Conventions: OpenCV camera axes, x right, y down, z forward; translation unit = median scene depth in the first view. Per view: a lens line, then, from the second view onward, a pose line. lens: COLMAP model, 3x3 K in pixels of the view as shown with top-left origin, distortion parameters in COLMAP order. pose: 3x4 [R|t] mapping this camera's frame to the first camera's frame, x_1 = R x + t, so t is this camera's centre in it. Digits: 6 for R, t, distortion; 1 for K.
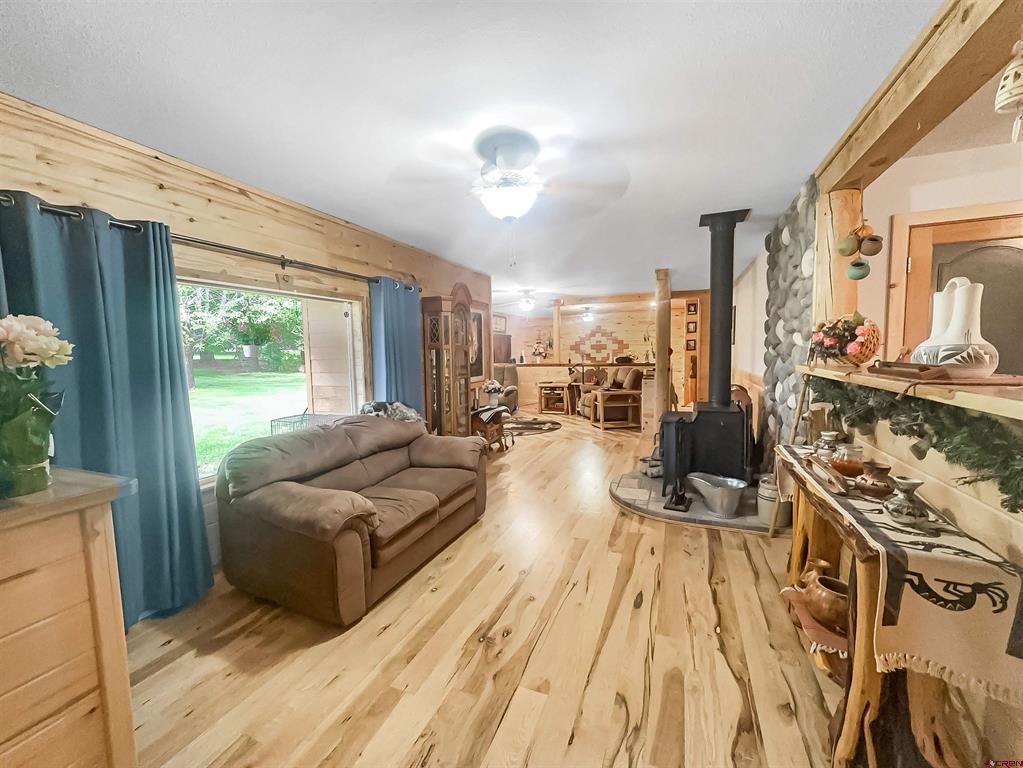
lens RADIAL K [[414.7, 0, 504.3], [0, 414.7, 386.5], [0, 0, 1]] dist [-0.001689, -0.000170]
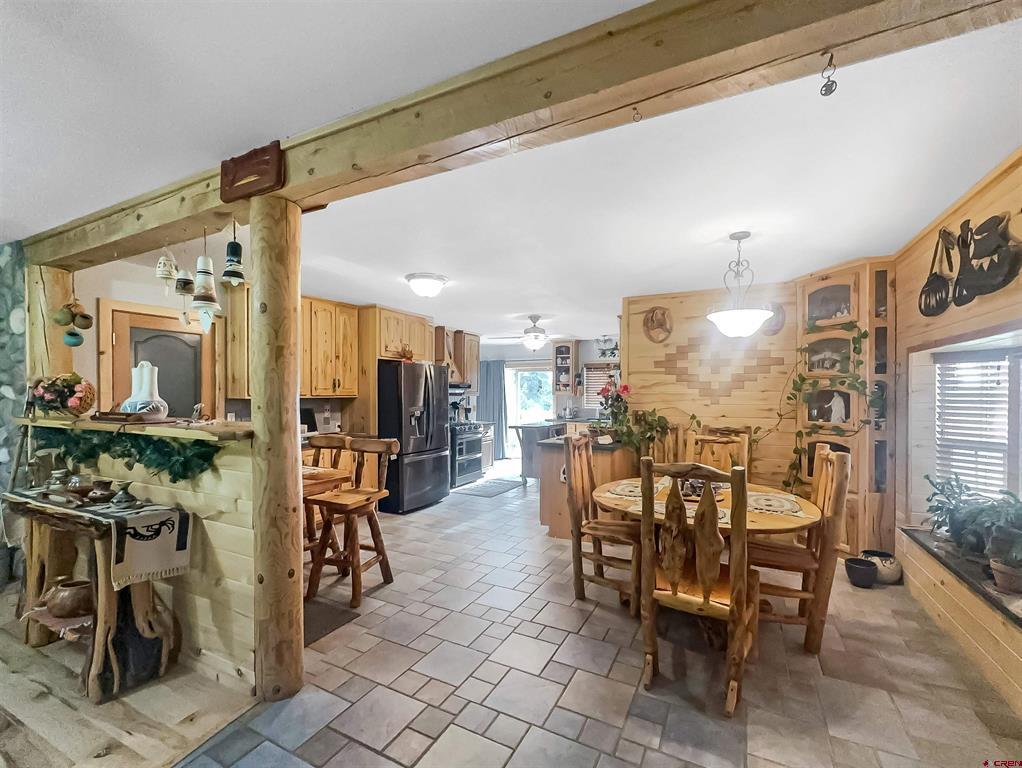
lens RADIAL K [[441.6, 0, 526.9], [0, 441.6, 397.4], [0, 0, 1]] dist [0.001414, 0.000069]
pose [[0.048055, 0.014164, 0.998744, -0.557070], [0.083197, 0.996368, -0.018134, 0.040865], [-0.995374, 0.083964, 0.046702, -0.554544]]
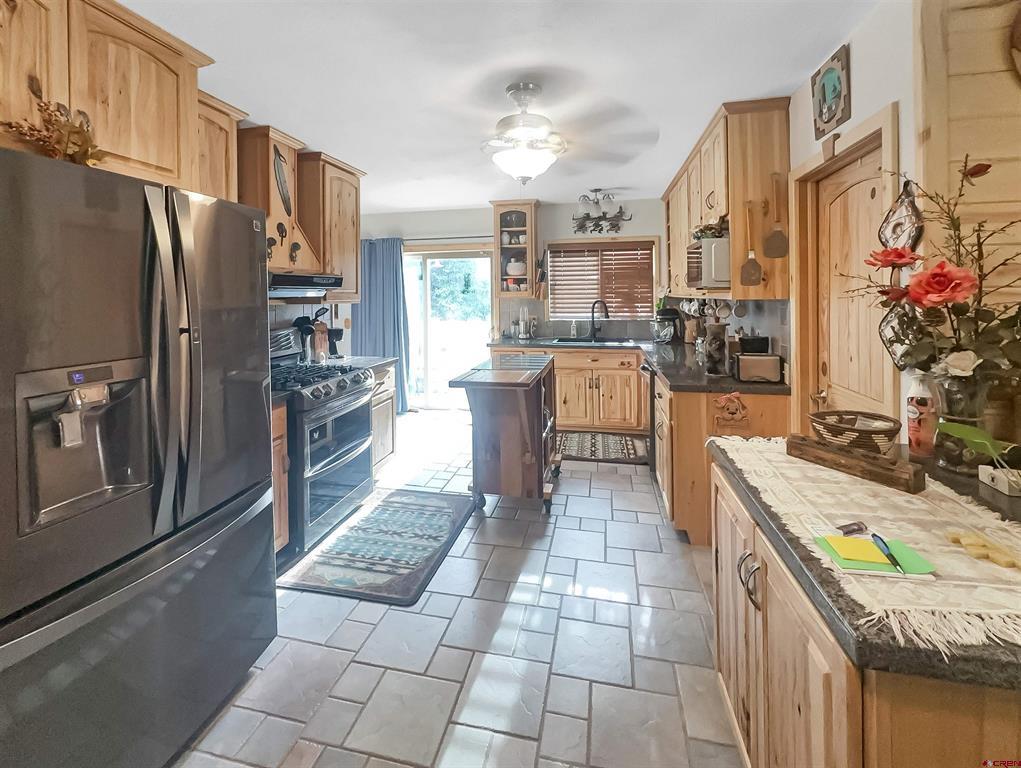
lens RADIAL K [[450.1, 0, 511.7], [0, 450.1, 301.0], [0, 0, 1]] dist [-0.005567, 0.000198]
pose [[-0.192067, 0.011316, 0.981317, 1.903414], [0.099288, 0.995027, 0.007959, -0.060717], [-0.976346, 0.098962, -0.192235, -0.111781]]
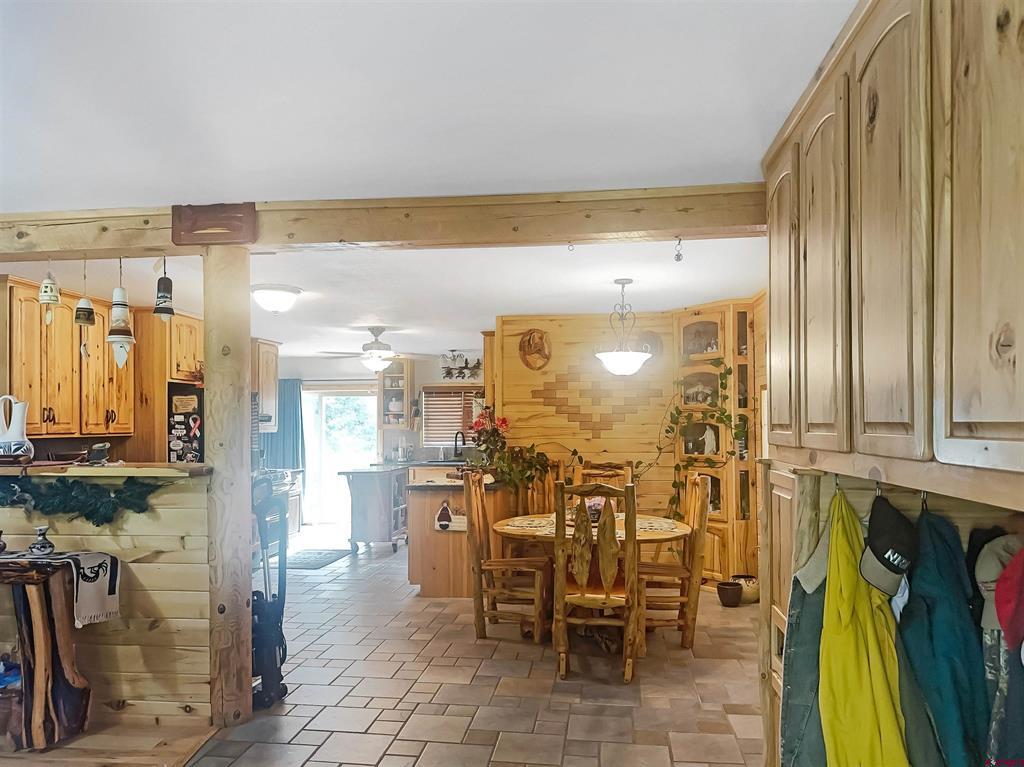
lens RADIAL K [[735.1, 0, 515.5], [0, 735.1, 412.1], [0, 0, 1]] dist [0.206340, -0.325434]
pose [[-0.272759, 0.042060, 0.961163, -1.746268], [0.093924, 0.995436, -0.016907, 0.007477], [-0.957487, 0.085665, -0.275464, 0.031305]]
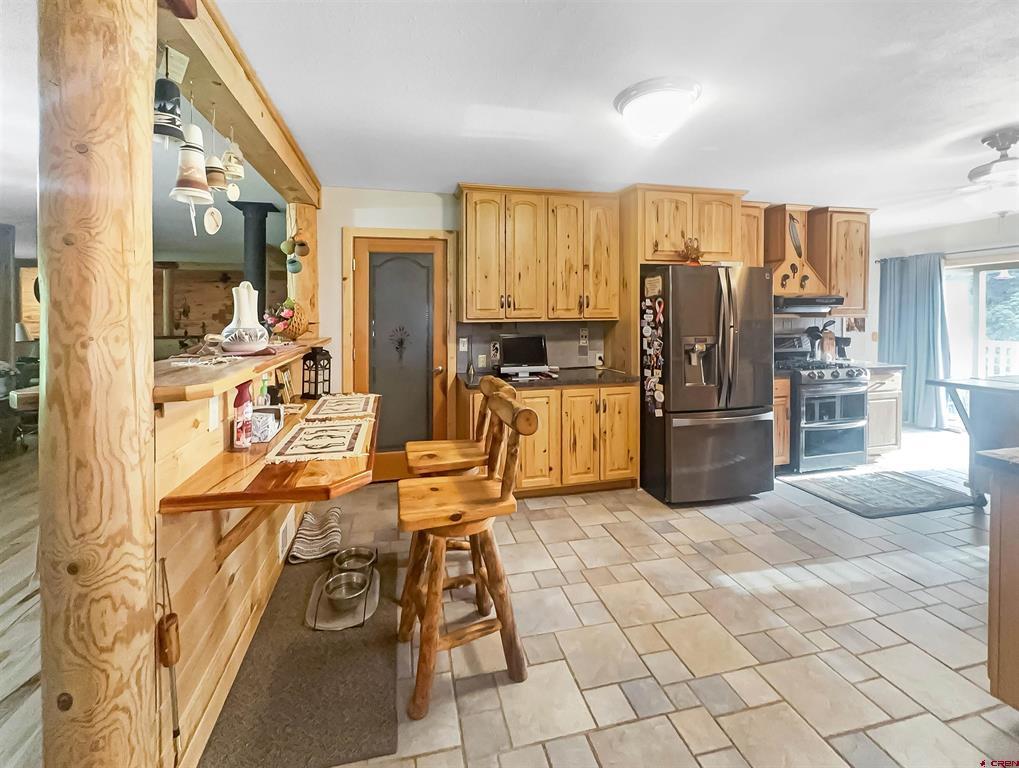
lens RADIAL K [[432.8, 0, 496.0], [0, 432.8, 318.5], [0, 0, 1]] dist [-0.000600, 0.000067]
pose [[0.811019, 0.011697, 0.584902, 0.812887], [0.038016, 0.996633, -0.072643, 0.008461], [-0.583783, 0.081151, 0.807844, -0.641751]]
